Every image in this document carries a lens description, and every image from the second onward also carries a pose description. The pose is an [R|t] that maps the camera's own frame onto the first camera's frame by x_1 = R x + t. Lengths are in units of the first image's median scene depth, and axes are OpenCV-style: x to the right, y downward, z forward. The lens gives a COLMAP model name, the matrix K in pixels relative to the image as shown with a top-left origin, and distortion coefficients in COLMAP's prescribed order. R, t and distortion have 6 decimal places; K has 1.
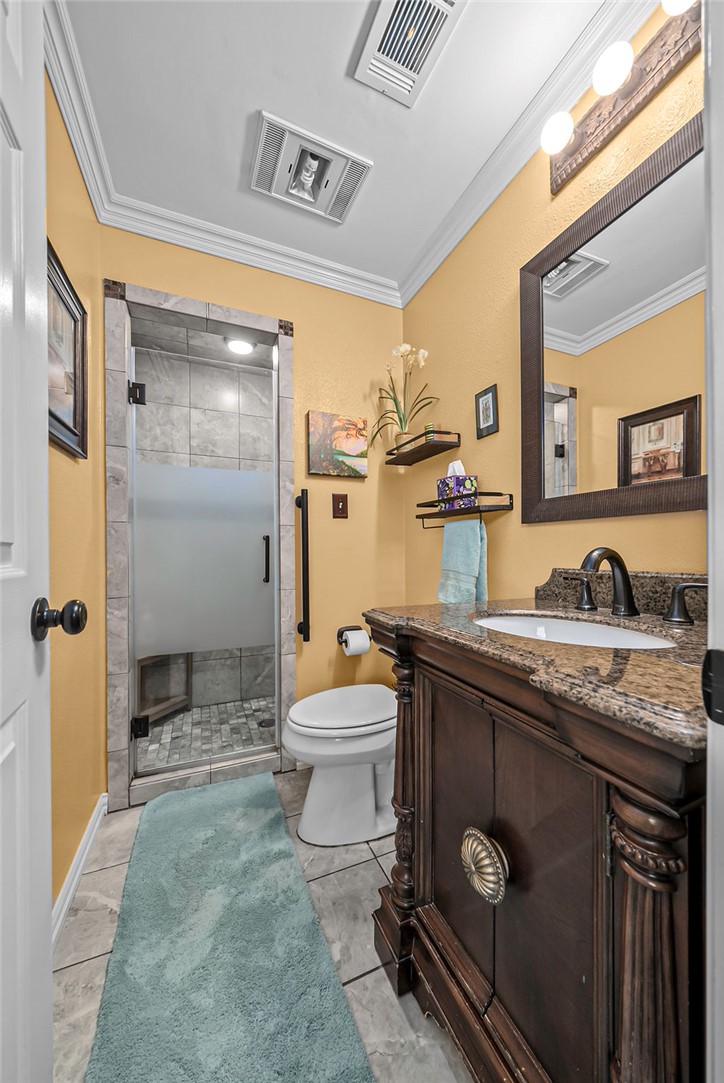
lens RADIAL K [[372.0, 0, 366.4], [0, 372.0, 548.0], [0, 0, 1]] dist [-0.007603, -0.000160]
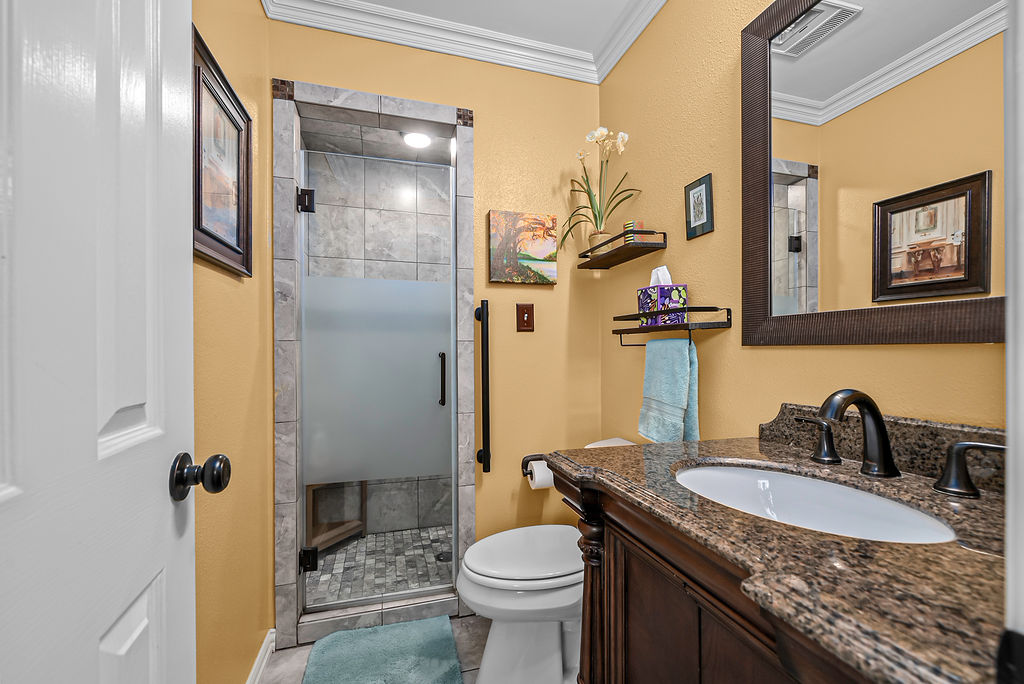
lens RADIAL K [[416.4, 0, 513.2], [0, 416.4, 351.5], [0, 0, 1]] dist [-0.005027, 0.000608]
pose [[0.992930, 0.001600, -0.118688, 0.020519], [-0.001139, 0.999992, 0.003954, -0.041951], [0.118693, -0.003791, 0.992924, 0.024969]]
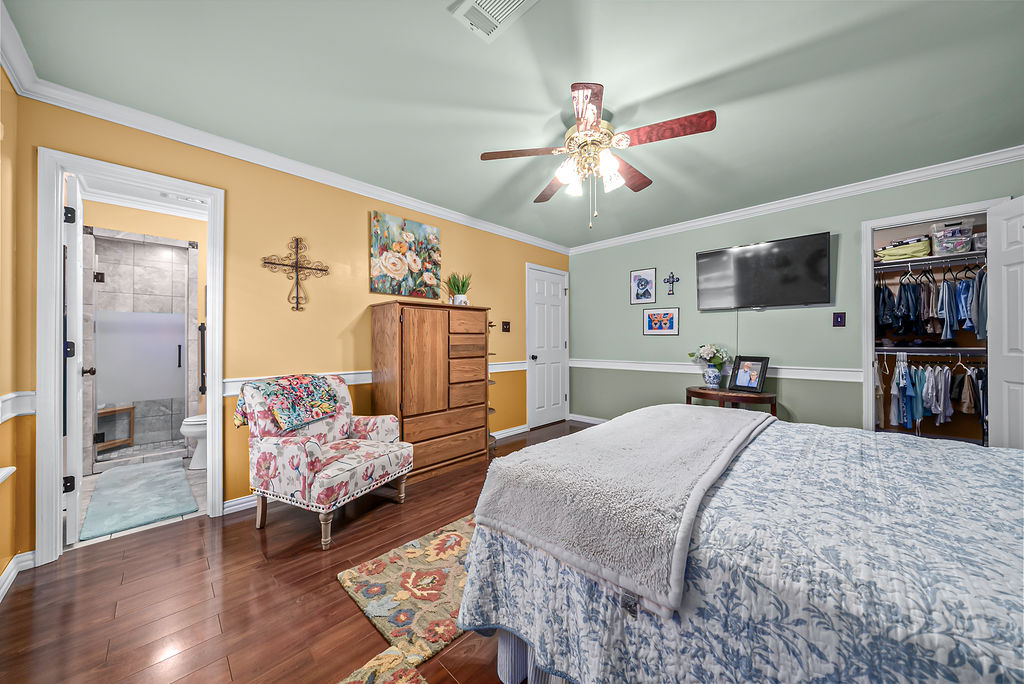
lens RADIAL K [[351.8, 0, 510.0], [0, 351.8, 340.0], [0, 0, 1]] dist [-0.007603, -0.000160]
pose [[0.930731, 0.006284, 0.365651, 0.774670], [-0.003627, 0.999962, -0.007954, -0.053490], [-0.365687, 0.006077, 0.930718, -1.574830]]
